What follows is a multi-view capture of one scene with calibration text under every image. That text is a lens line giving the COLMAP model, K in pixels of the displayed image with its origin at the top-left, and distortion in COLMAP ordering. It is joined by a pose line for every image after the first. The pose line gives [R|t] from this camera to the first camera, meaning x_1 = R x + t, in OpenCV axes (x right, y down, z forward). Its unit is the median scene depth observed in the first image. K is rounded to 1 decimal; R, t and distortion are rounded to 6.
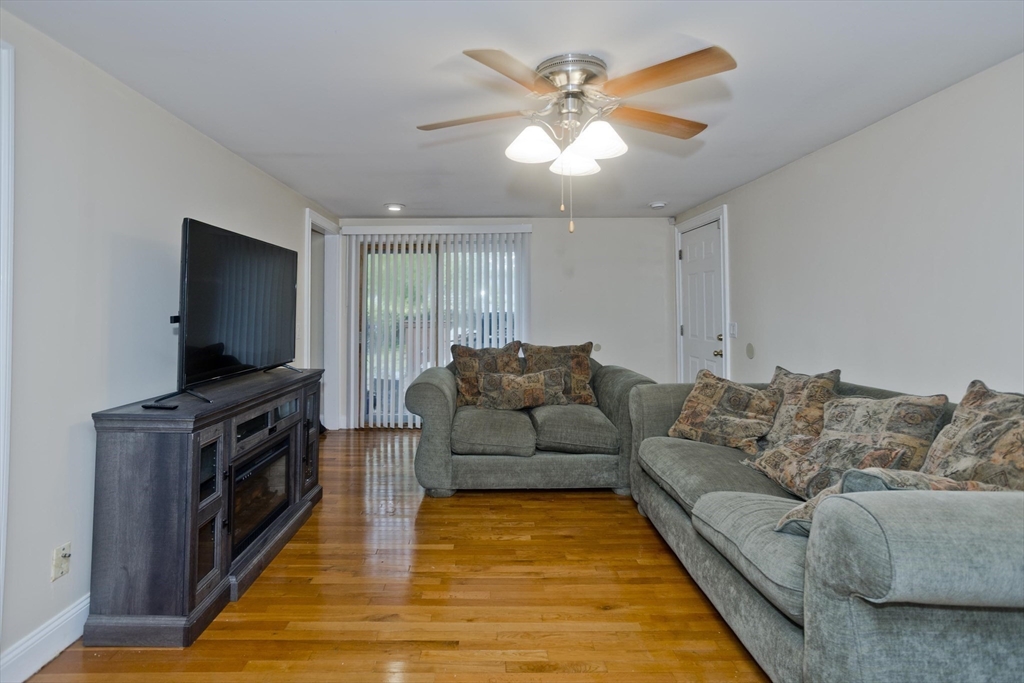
lens RADIAL K [[523.5, 0, 463.8], [0, 523.5, 283.9], [0, 0, 1]] dist [-0.041384, 0.024422]
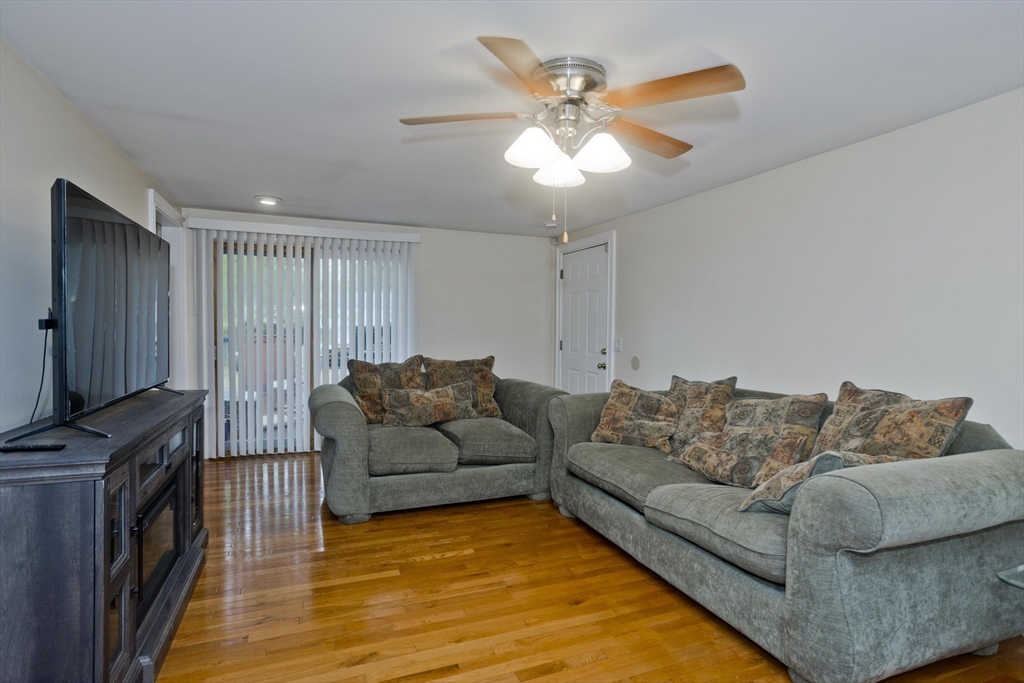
lens RADIAL K [[530.5, 0, 512.0], [0, 530.5, 341.5], [0, 0, 1]] dist [-0.043020, 0.041594]
pose [[0.918865, 0.005805, 0.394529, -0.206082], [-0.036865, 0.996781, 0.071192, 0.014356], [-0.392846, -0.079961, 0.916121, 0.076123]]
